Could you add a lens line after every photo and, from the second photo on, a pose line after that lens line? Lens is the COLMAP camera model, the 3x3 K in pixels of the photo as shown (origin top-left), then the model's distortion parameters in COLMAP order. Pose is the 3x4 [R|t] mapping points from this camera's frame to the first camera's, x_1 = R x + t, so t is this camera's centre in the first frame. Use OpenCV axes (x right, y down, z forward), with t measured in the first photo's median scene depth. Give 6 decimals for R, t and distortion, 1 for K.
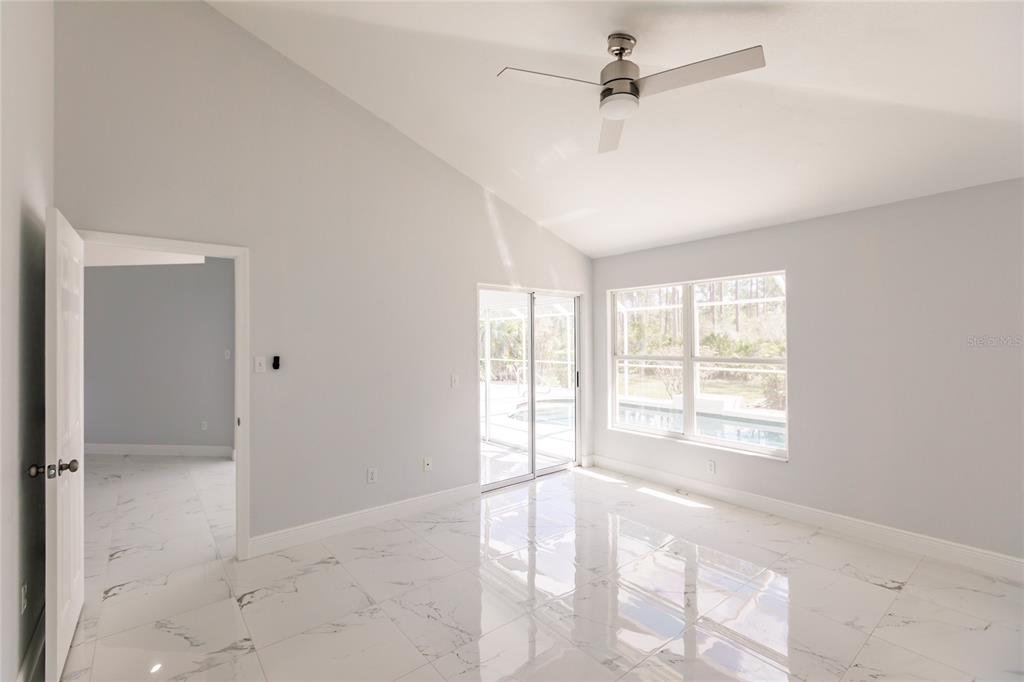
lens RADIAL K [[462.1, 0, 507.1], [0, 462.1, 336.9], [0, 0, 1]] dist [0.000033, 0.000032]
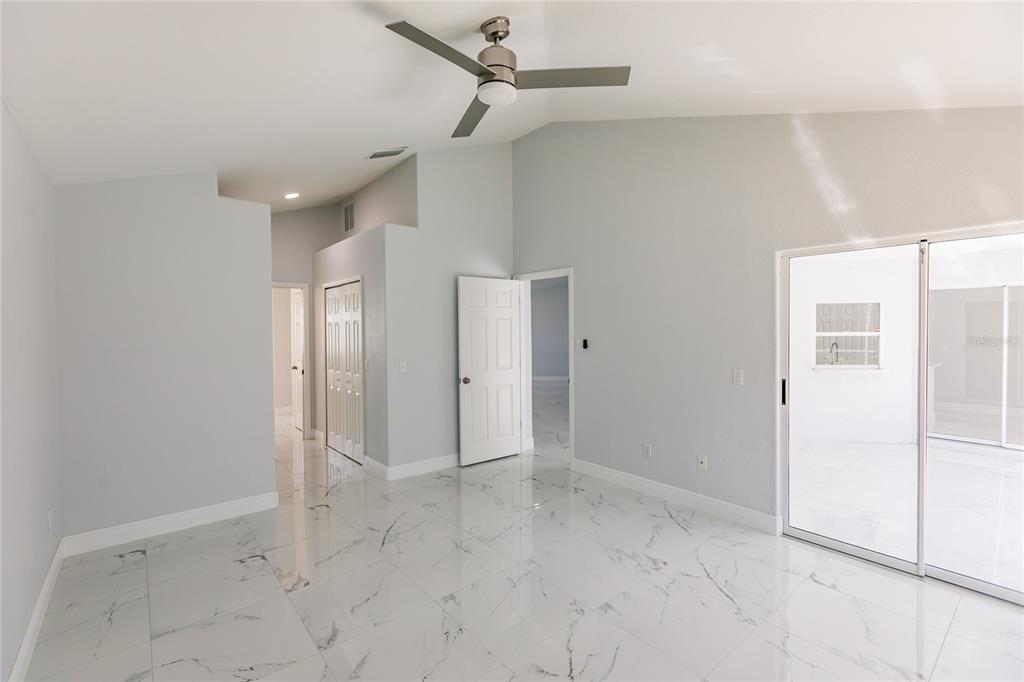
lens RADIAL K [[462.1, 0, 508.1], [0, 462.1, 339.8], [0, 0, 1]] dist [0.000033, 0.000032]
pose [[-0.016337, 0.023521, -0.999590, 0.680998], [0.006166, 0.999707, 0.023422, 0.006081], [0.999848, -0.005781, -0.016478, 0.573643]]
